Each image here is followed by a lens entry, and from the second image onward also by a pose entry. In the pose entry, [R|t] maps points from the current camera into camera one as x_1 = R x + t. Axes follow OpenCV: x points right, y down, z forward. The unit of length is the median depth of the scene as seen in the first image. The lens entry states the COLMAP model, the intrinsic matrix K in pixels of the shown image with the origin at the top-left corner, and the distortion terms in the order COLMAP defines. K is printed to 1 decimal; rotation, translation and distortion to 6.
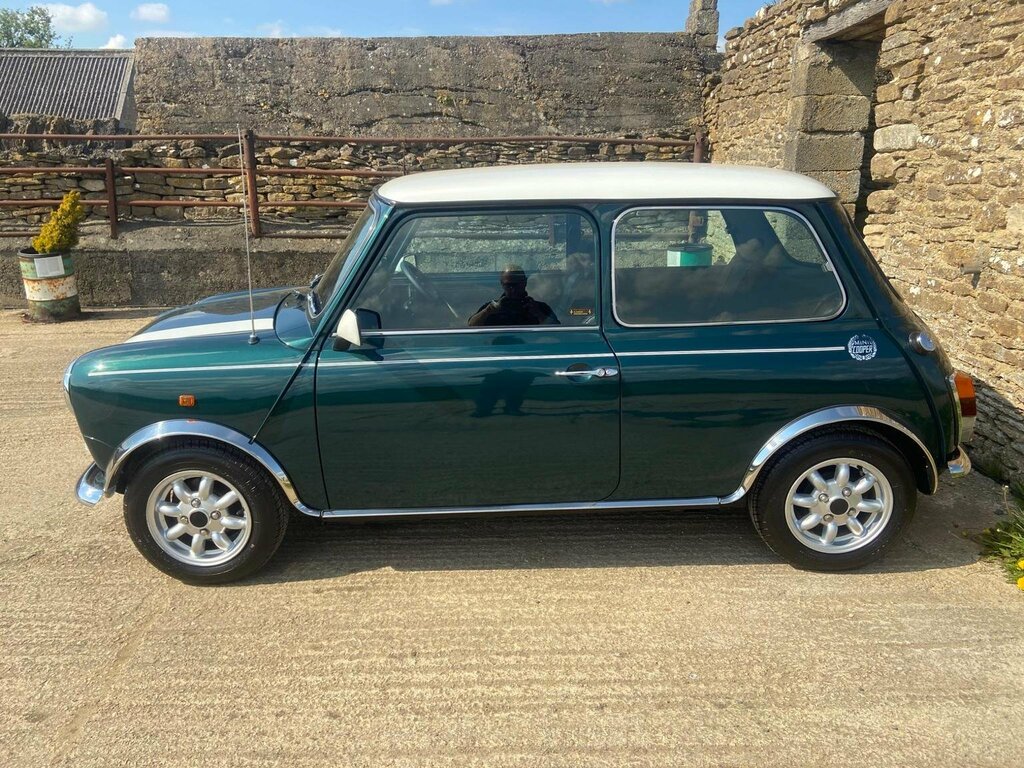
lens RADIAL K [[767.6, 0, 500.9], [0, 767.6, 373.9], [0, 0, 1]] dist [0.133406, -0.163014]
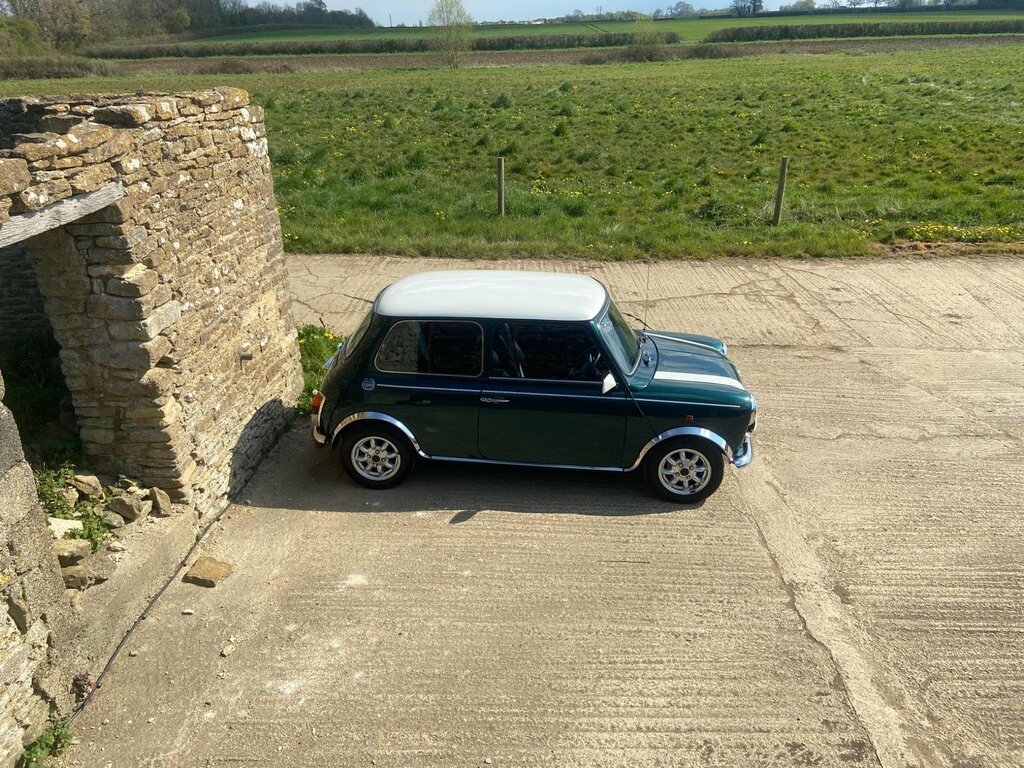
lens RADIAL K [[772.4, 0, 515.4], [0, 772.4, 365.7], [0, 0, 1]] dist [0.134155, -0.171365]
pose [[-0.997318, -0.014401, 0.071753, -0.029197], [0.031224, 0.803002, 0.595157, -0.484520], [-0.066189, 0.595802, -0.800400, 1.038987]]
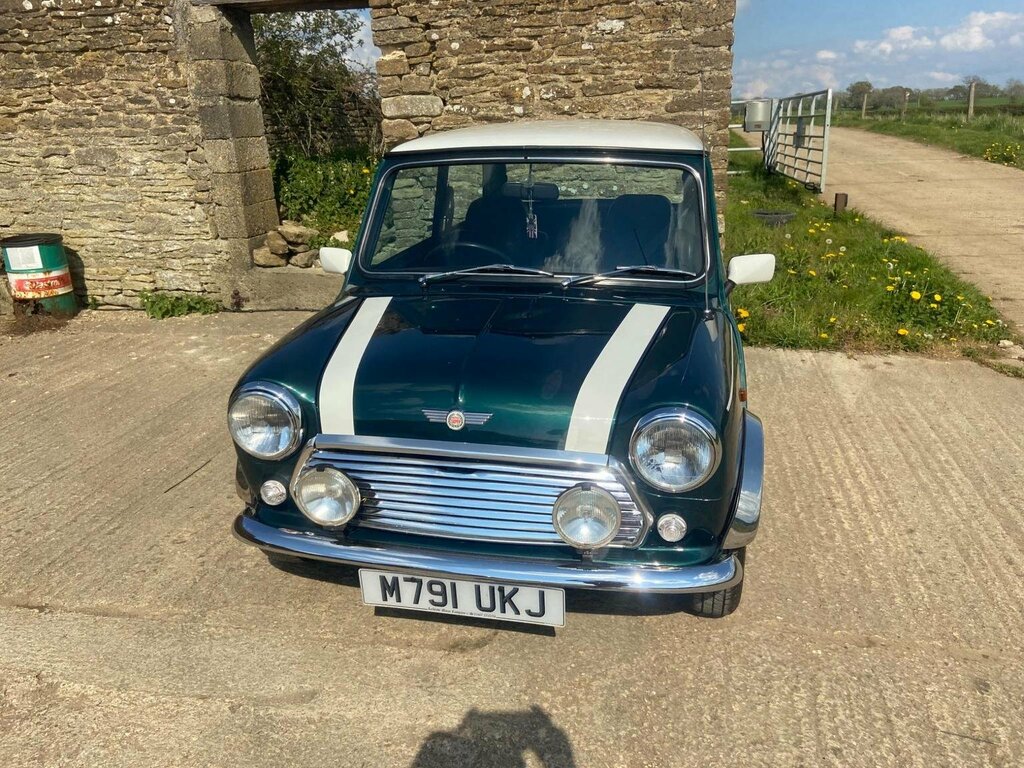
lens RADIAL K [[770.0, 0, 514.1], [0, 770.0, 384.6], [0, 0, 1]] dist [0.134299, -0.170766]
pose [[0.213524, -0.313355, 0.925319, -0.416208], [0.277641, 0.927572, 0.250051, -0.087242], [-0.936655, 0.203515, 0.285059, 0.328063]]
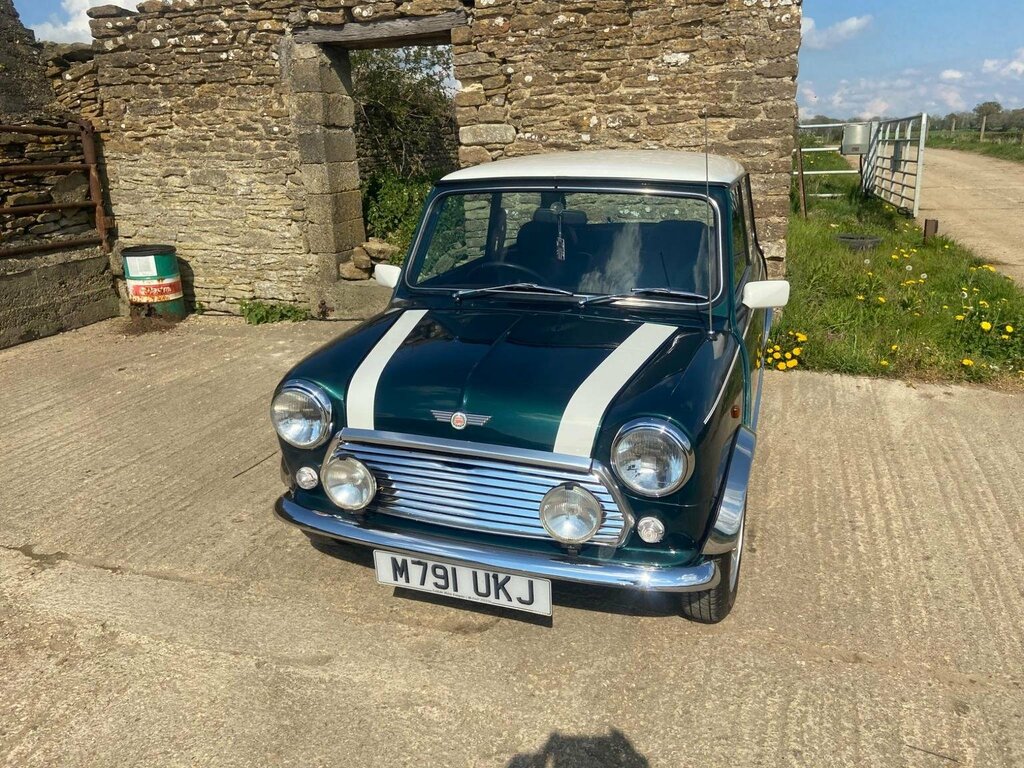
lens RADIAL K [[769.0, 0, 514.0], [0, 769.0, 370.8], [0, 0, 1]] dist [0.133058, -0.166719]
pose [[0.338260, -0.266474, 0.902536, -0.433943], [0.263828, 0.947462, 0.180859, -0.081831], [-0.903313, 0.176936, 0.390792, 0.288541]]
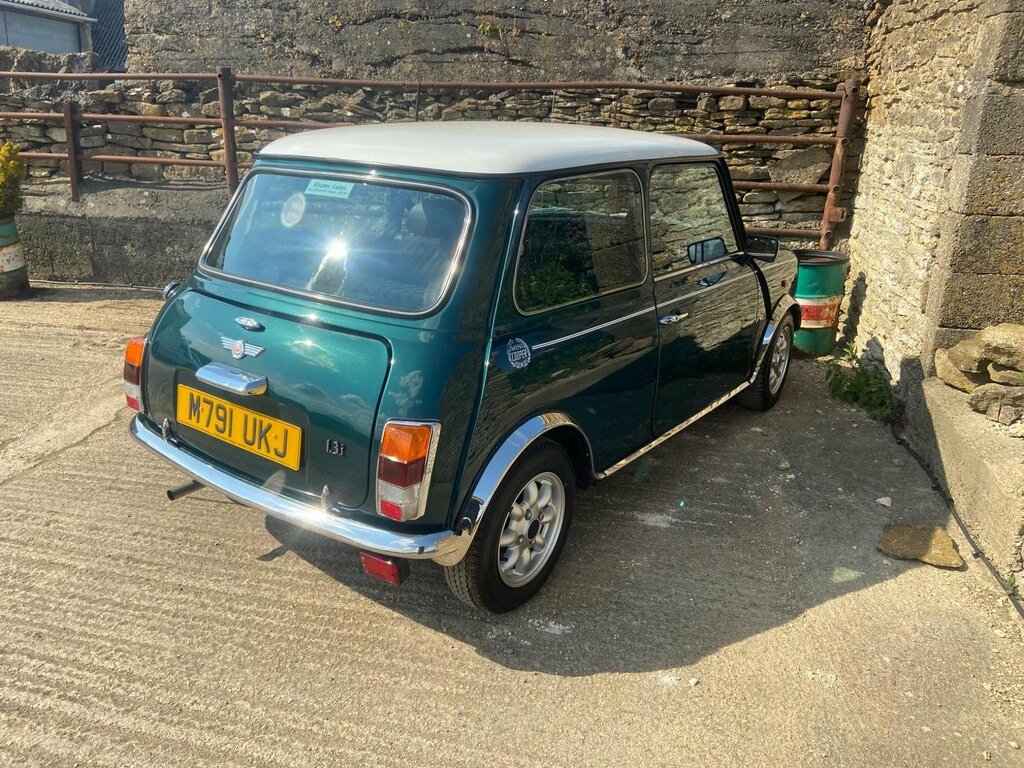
lens RADIAL K [[766.6, 0, 509.5], [0, 766.6, 371.9], [0, 0, 1]] dist [0.129274, -0.160947]
pose [[0.971419, 0.096949, -0.216672, 0.142079], [-0.084562, 0.994247, 0.065749, -0.084606], [0.221800, -0.045548, 0.974028, 0.283979]]
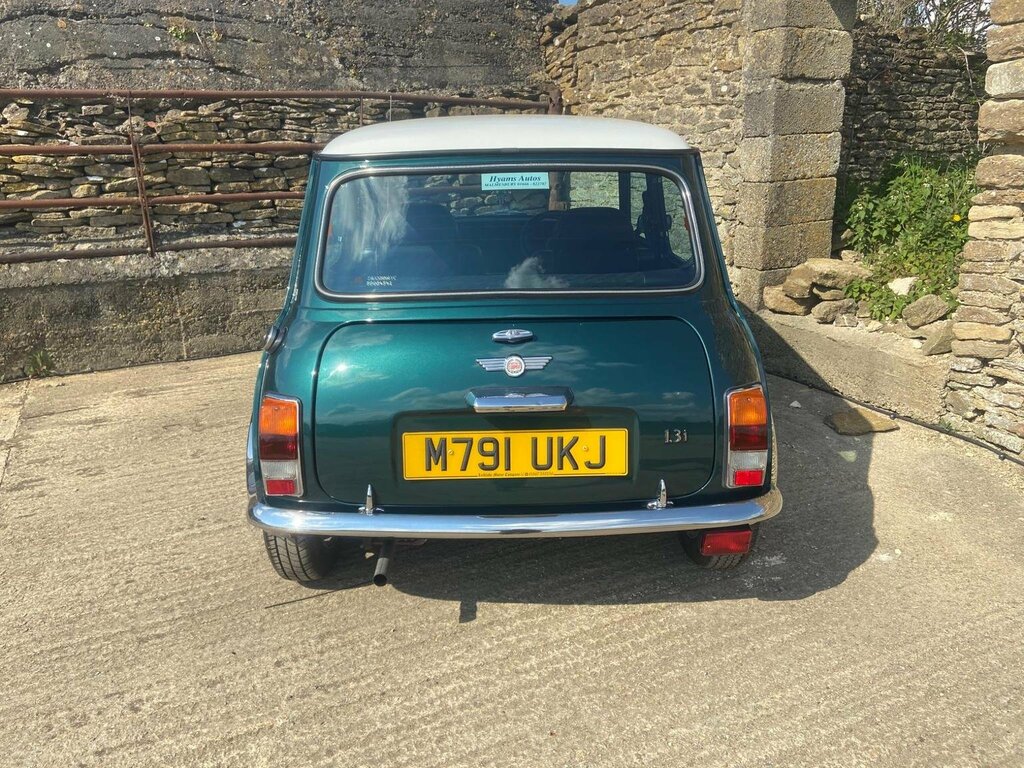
lens RADIAL K [[766.7, 0, 508.3], [0, 766.7, 376.0], [0, 0, 1]] dist [0.131509, -0.162816]
pose [[0.916655, -0.129134, 0.378244, -0.110222], [0.119547, 0.991627, 0.048829, -0.074985], [-0.381382, 0.000459, 0.924417, 0.312833]]
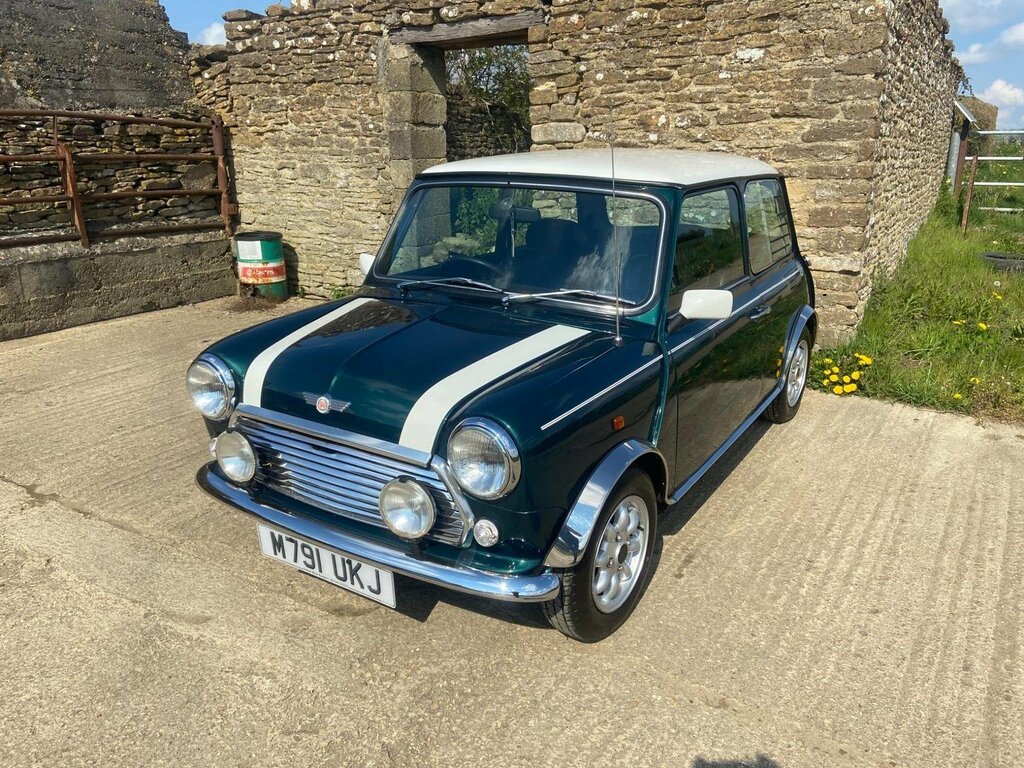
lens RADIAL K [[769.0, 0, 514.0], [0, 769.0, 370.8], [0, 0, 1]] dist [0.133058, -0.166719]
pose [[0.544221, -0.227748, 0.807437, -0.382795], [0.217787, 0.967804, 0.126191, -0.052197], [-0.810181, 0.107174, 0.576300, 0.195331]]
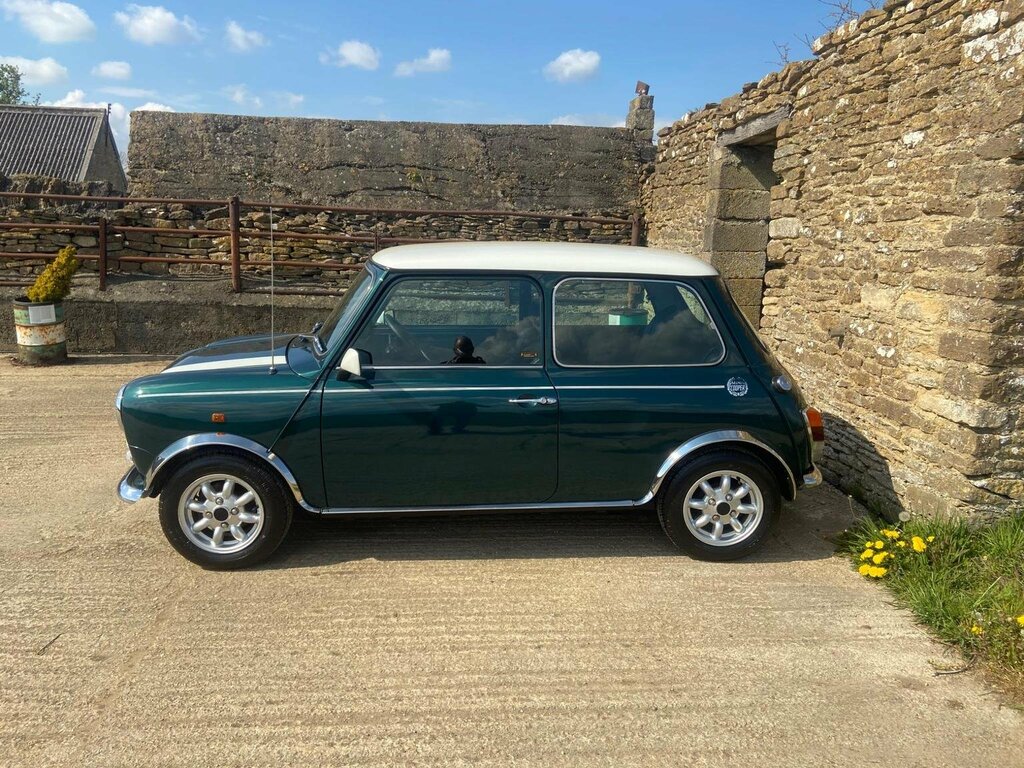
lens RADIAL K [[764.8, 0, 503.3], [0, 764.8, 372.5], [0, 0, 1]] dist [0.137918, -0.165266]
pose [[0.997827, 0.021084, 0.062420, -0.006822], [-0.015986, 0.996581, -0.081062, 0.018539], [-0.063916, 0.079888, 0.994753, -0.096089]]
